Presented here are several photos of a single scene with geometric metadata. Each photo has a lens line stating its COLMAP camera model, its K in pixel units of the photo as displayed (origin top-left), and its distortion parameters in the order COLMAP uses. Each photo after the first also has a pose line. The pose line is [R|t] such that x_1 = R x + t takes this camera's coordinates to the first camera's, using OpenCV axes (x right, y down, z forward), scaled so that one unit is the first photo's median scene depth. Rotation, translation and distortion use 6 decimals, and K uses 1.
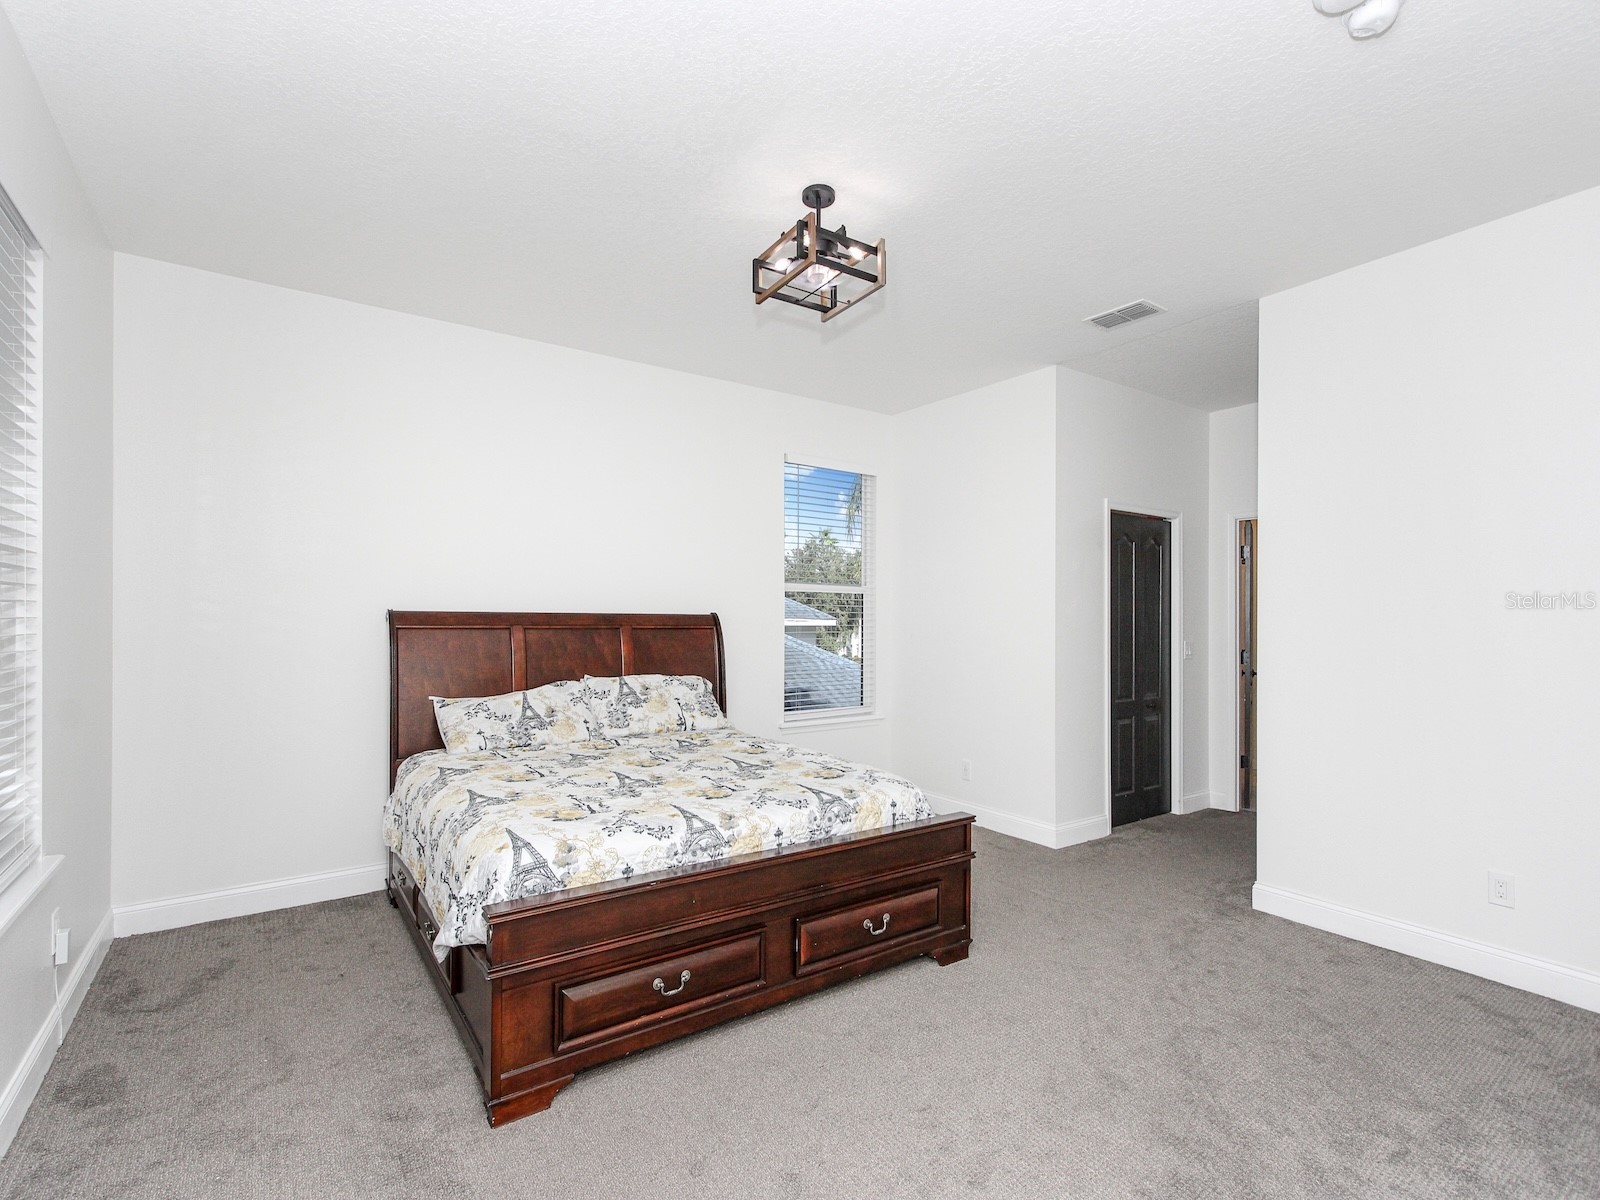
lens RADIAL K [[754.6, 0, 800.4], [0, 754.6, 645.8], [0, 0, 1]] dist [-0.002523, 0.000780]
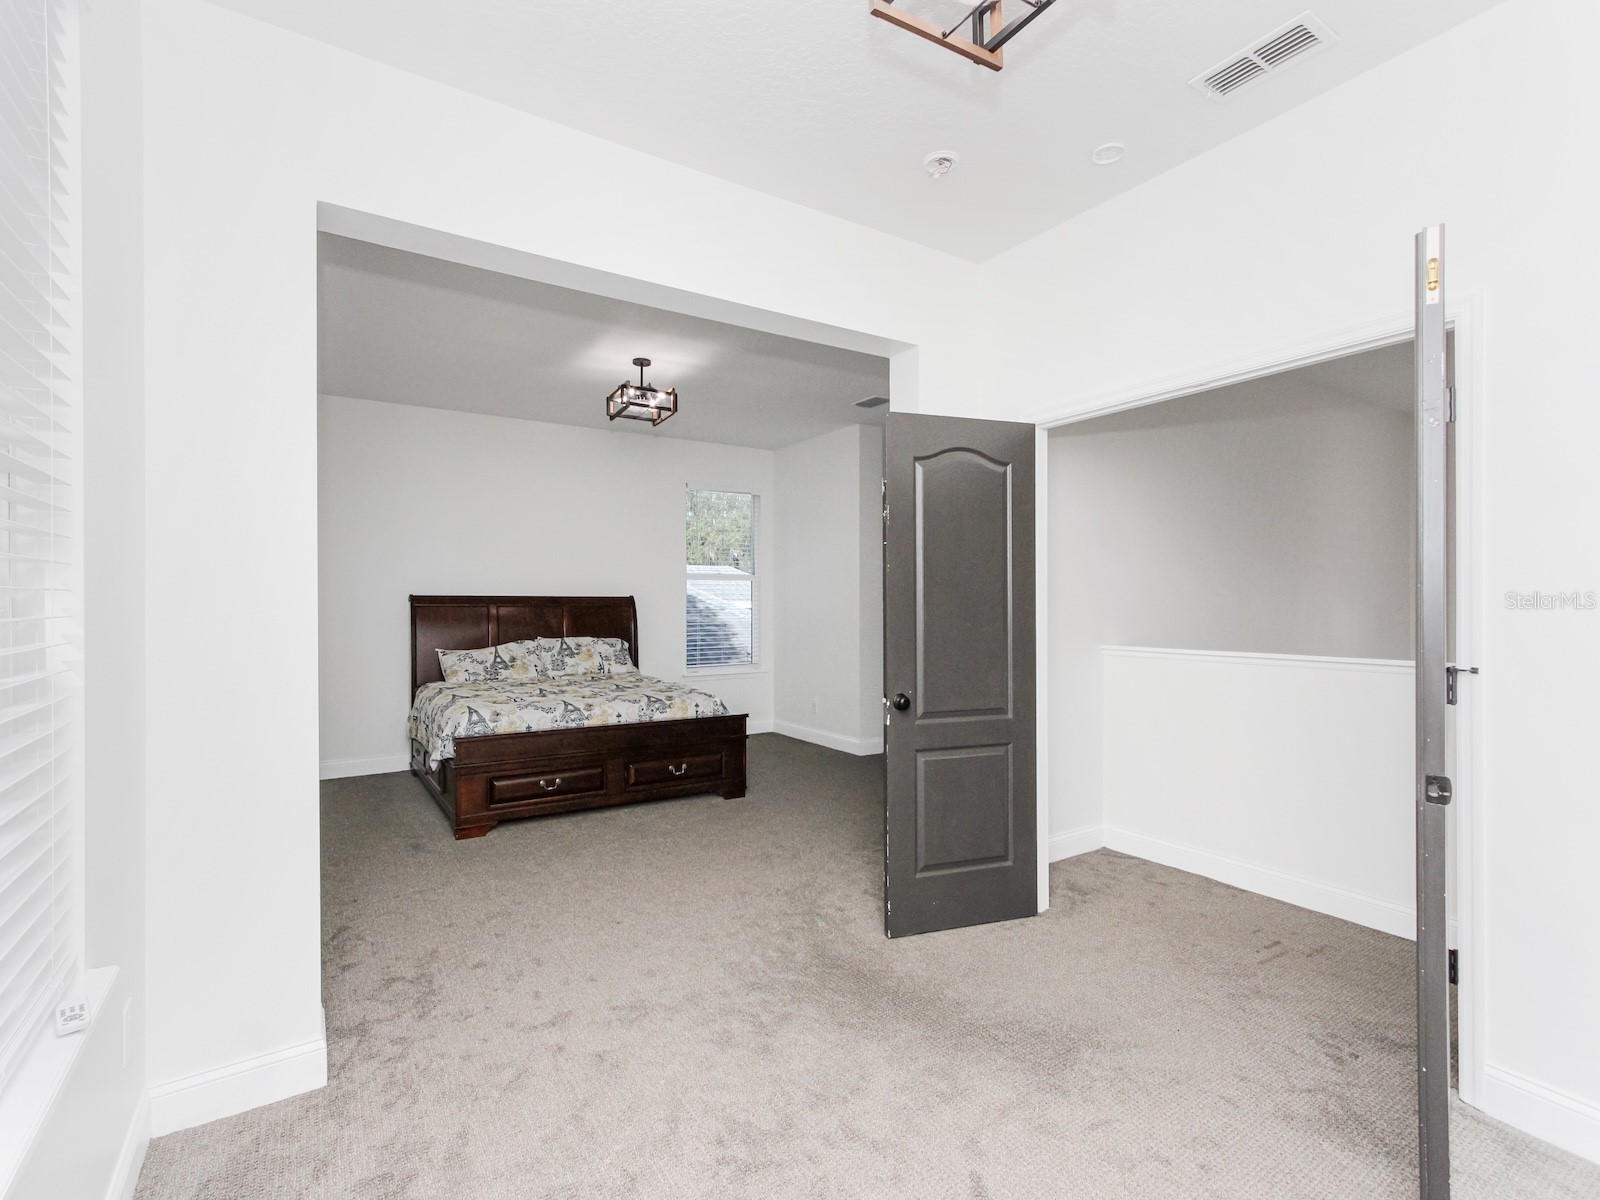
lens RADIAL K [[754.6, 0, 800.4], [0, 754.6, 645.8], [0, 0, 1]] dist [-0.002523, 0.000780]
pose [[0.999486, -0.001659, -0.032029, 0.330906], [0.002326, 0.999781, 0.020802, 0.030392], [0.031988, -0.020866, 0.999270, -0.568343]]
